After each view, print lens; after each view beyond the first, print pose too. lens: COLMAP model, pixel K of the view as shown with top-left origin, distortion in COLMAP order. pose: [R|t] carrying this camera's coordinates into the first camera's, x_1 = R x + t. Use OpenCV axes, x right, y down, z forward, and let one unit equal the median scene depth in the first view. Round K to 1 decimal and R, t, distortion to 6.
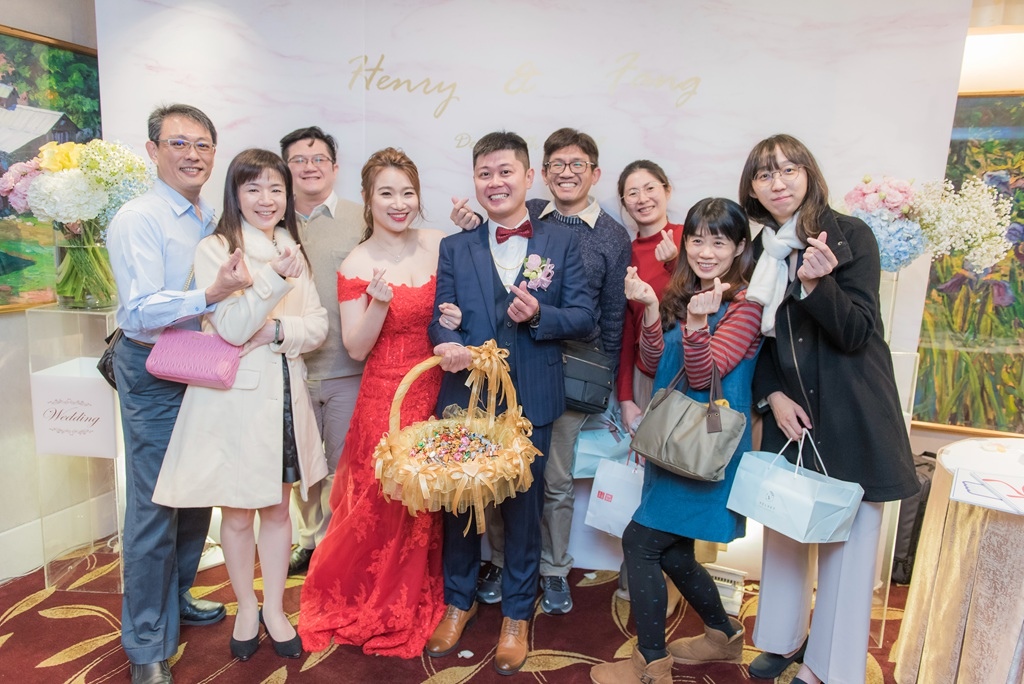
lens RADIAL K [[708.3, 0, 500.1], [0, 708.3, 331.1], [0, 0, 1]] dist [0.000041, 0.000723]
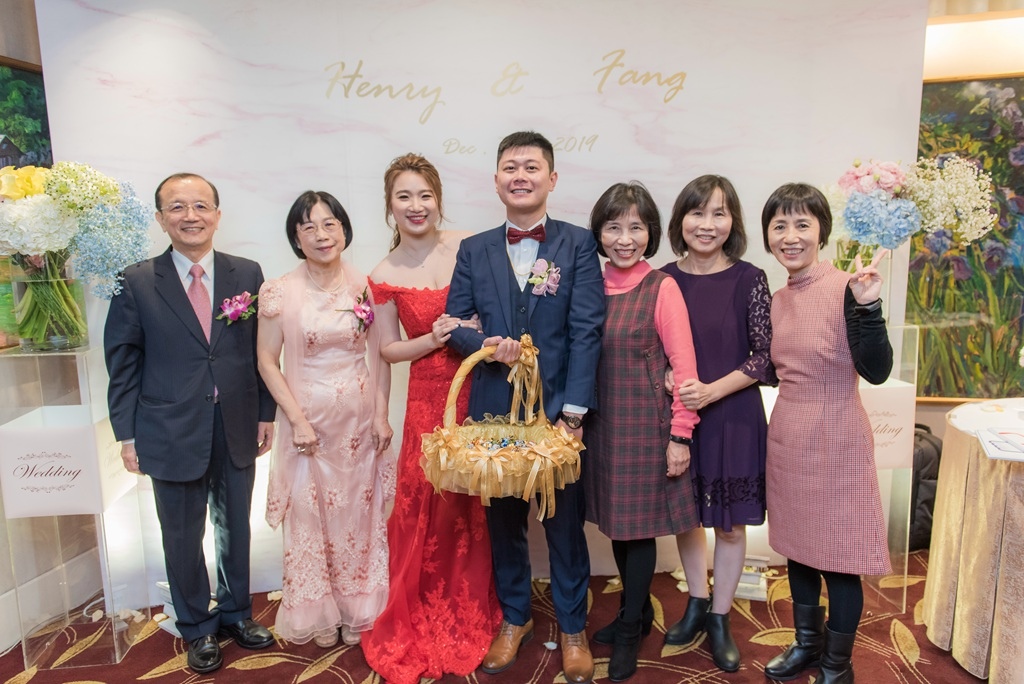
lens RADIAL K [[736.8, 0, 512.9], [0, 736.8, 340.0], [0, 0, 1]] dist [0.001390, -0.002659]
pose [[0.987861, -0.080464, 0.132875, -0.126081], [0.082813, 0.996490, -0.012238, 0.014088], [-0.131424, 0.023094, 0.991057, -0.001361]]
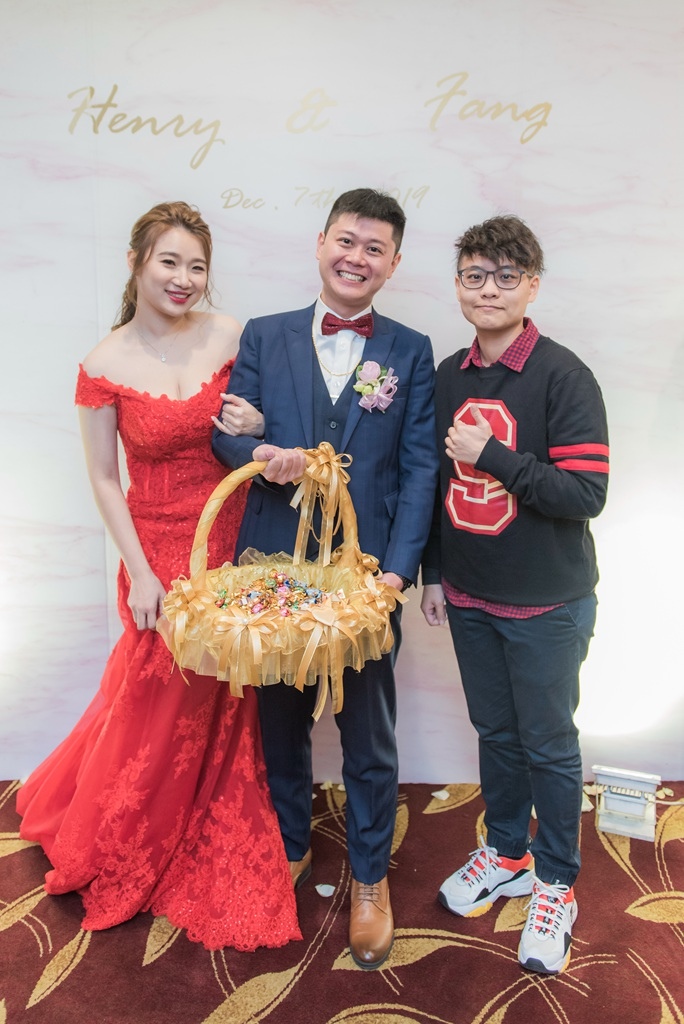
lens RADIAL K [[754.4, 0, 355.1], [0, 754.4, 438.0], [0, 0, 1]] dist [-0.041835, 0.027364]
pose [[0.994645, -0.049819, 0.090545, -0.009831], [0.054937, 0.996978, -0.054933, 0.022976], [-0.087535, 0.059614, 0.994376, 0.246814]]
